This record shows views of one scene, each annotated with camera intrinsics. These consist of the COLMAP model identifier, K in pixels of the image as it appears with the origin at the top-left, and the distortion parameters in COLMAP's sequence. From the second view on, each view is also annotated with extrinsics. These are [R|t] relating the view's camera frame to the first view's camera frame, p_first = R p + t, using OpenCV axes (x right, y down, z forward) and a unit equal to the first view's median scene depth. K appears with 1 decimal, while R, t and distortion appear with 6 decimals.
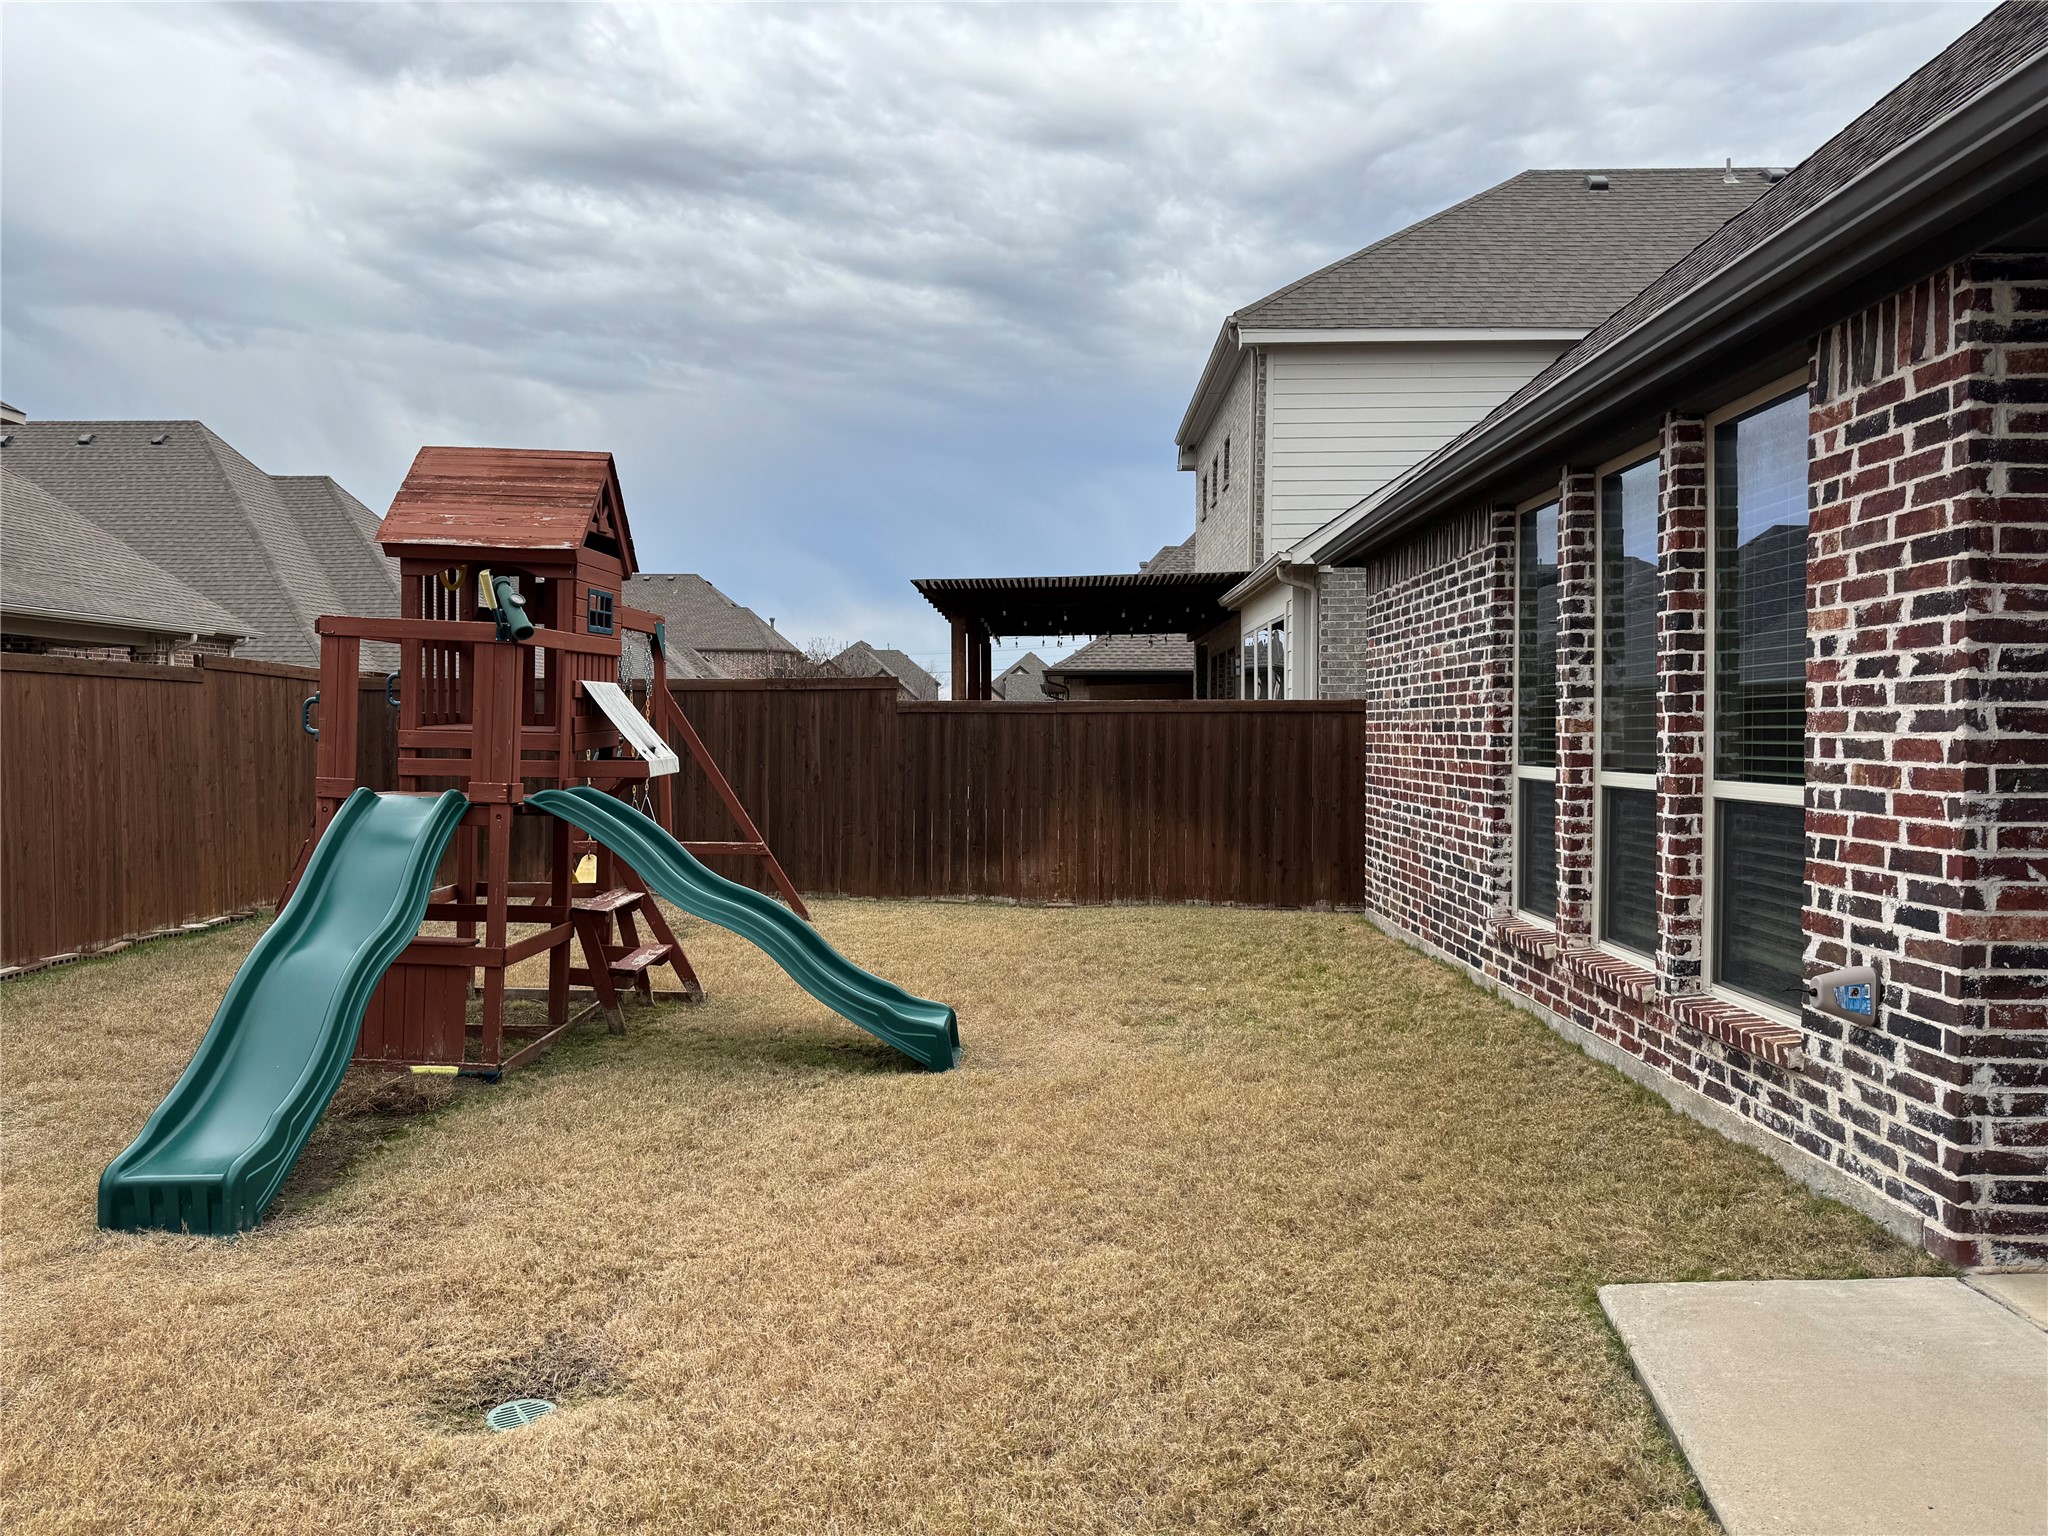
lens RADIAL K [[1441.0, 0, 1023.7], [0, 1441.0, 786.2], [0, 0, 1]] dist [0.046237, -0.048019]
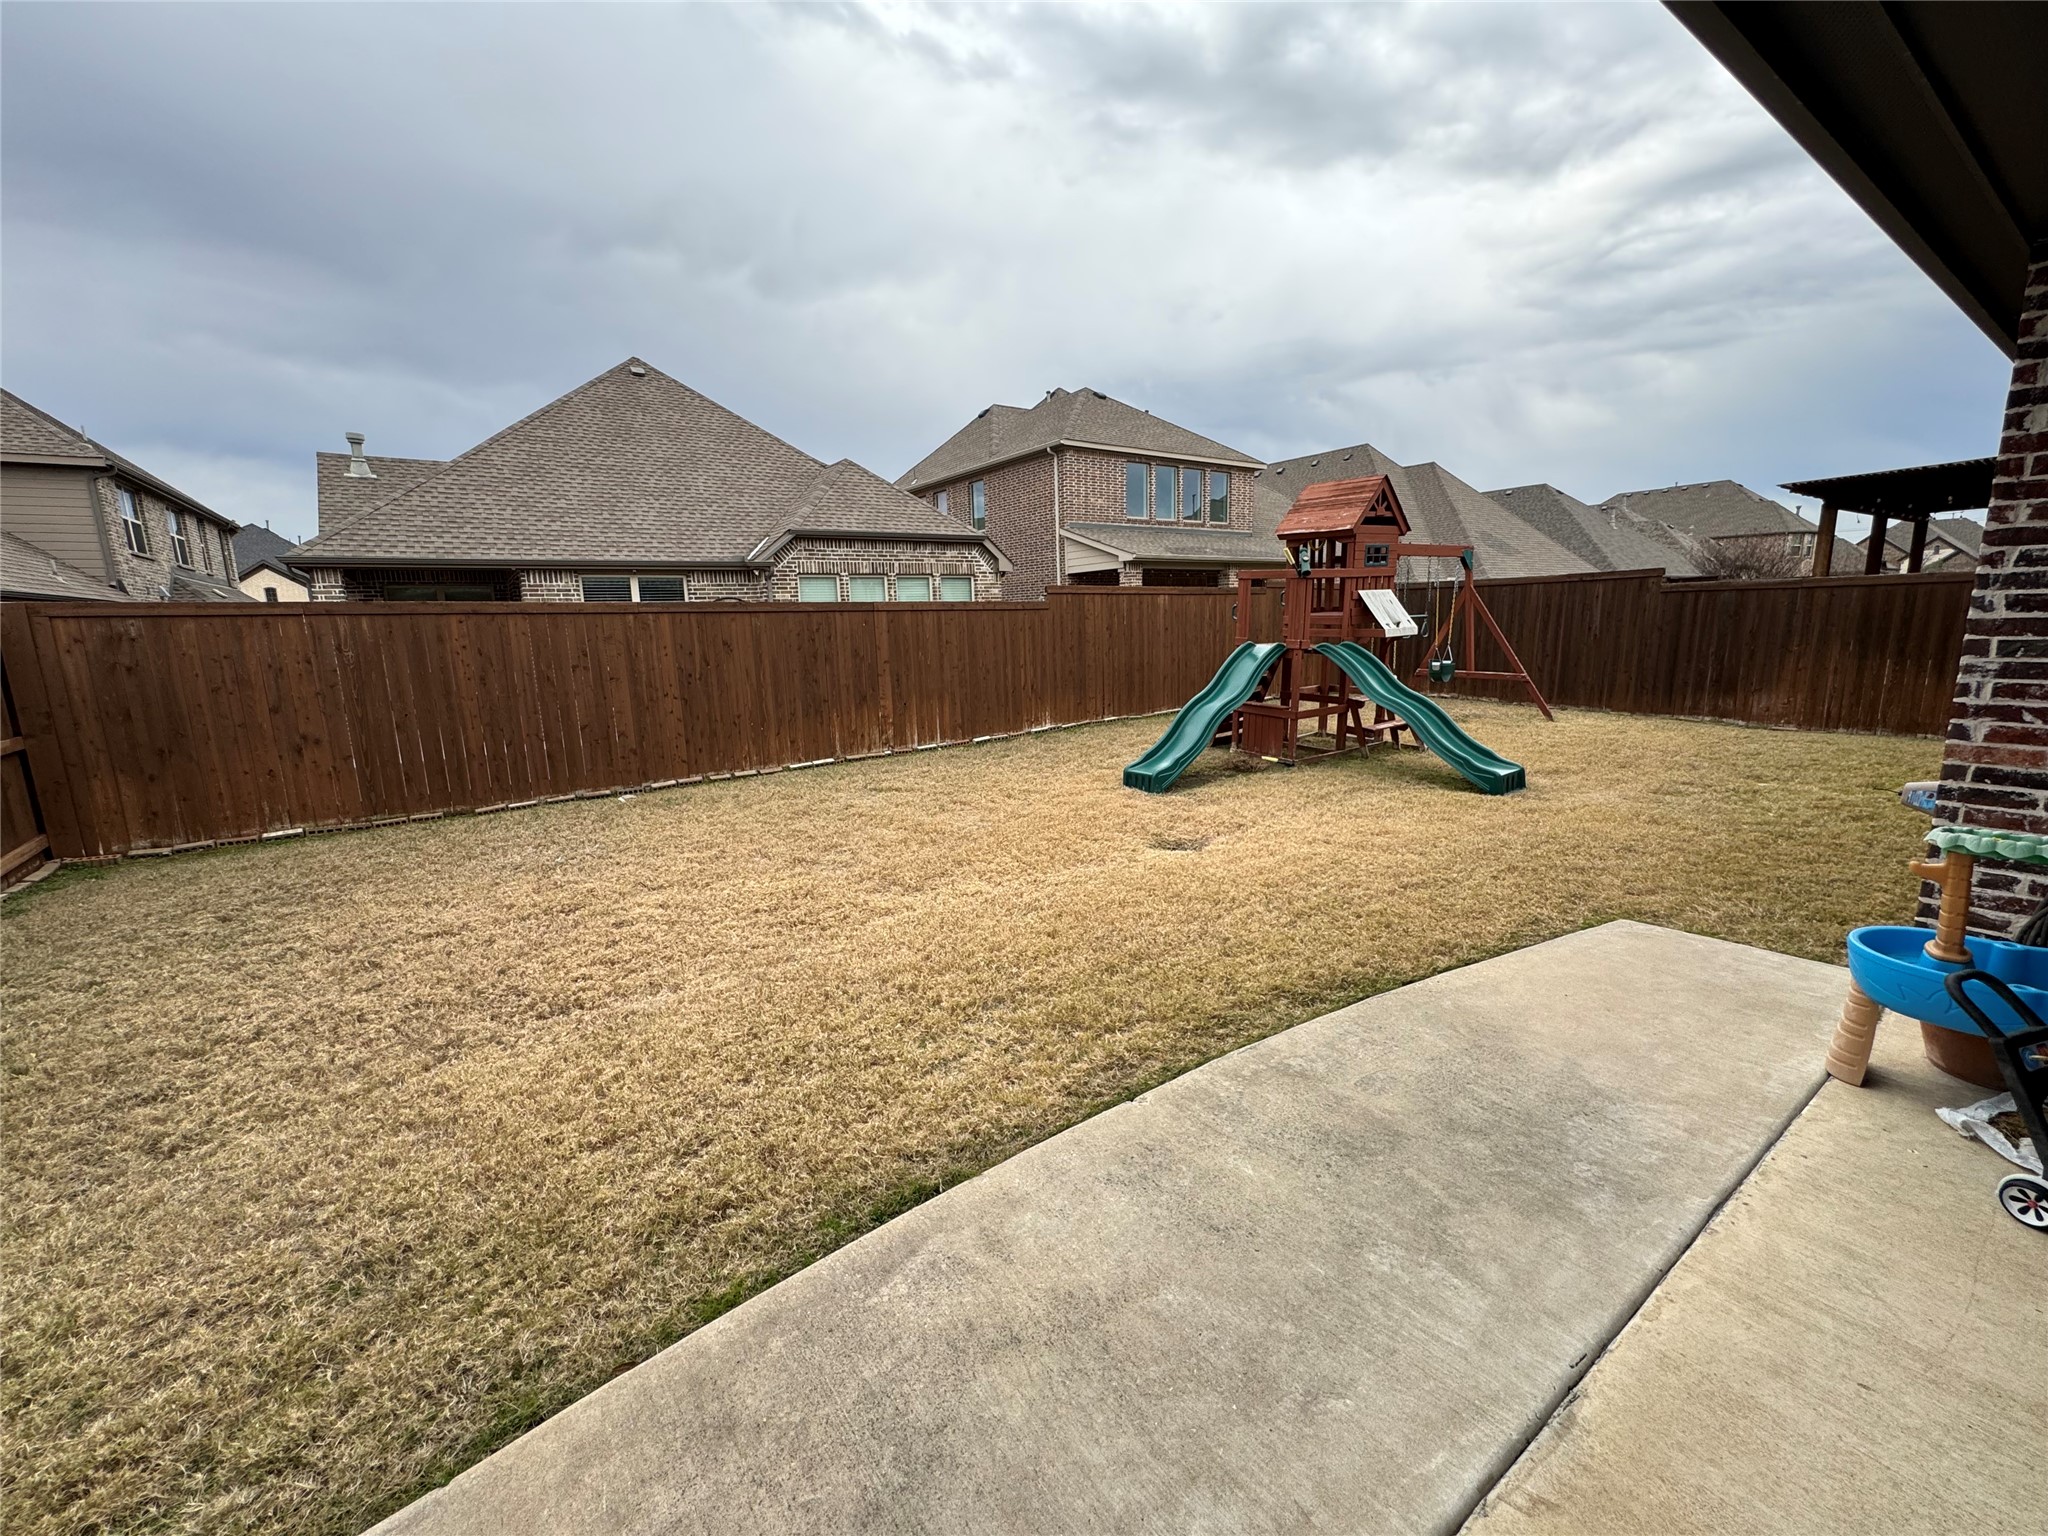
lens RADIAL K [[820.3, 0, 1023.8], [0, 820.3, 760.8], [0, 0, 1]] dist [-0.004014, -0.000068]
pose [[0.577591, 0.126409, -0.806480, 0.398371], [-0.004666, 0.988433, 0.151587, -0.005823], [0.816313, -0.083793, 0.571500, -0.103491]]
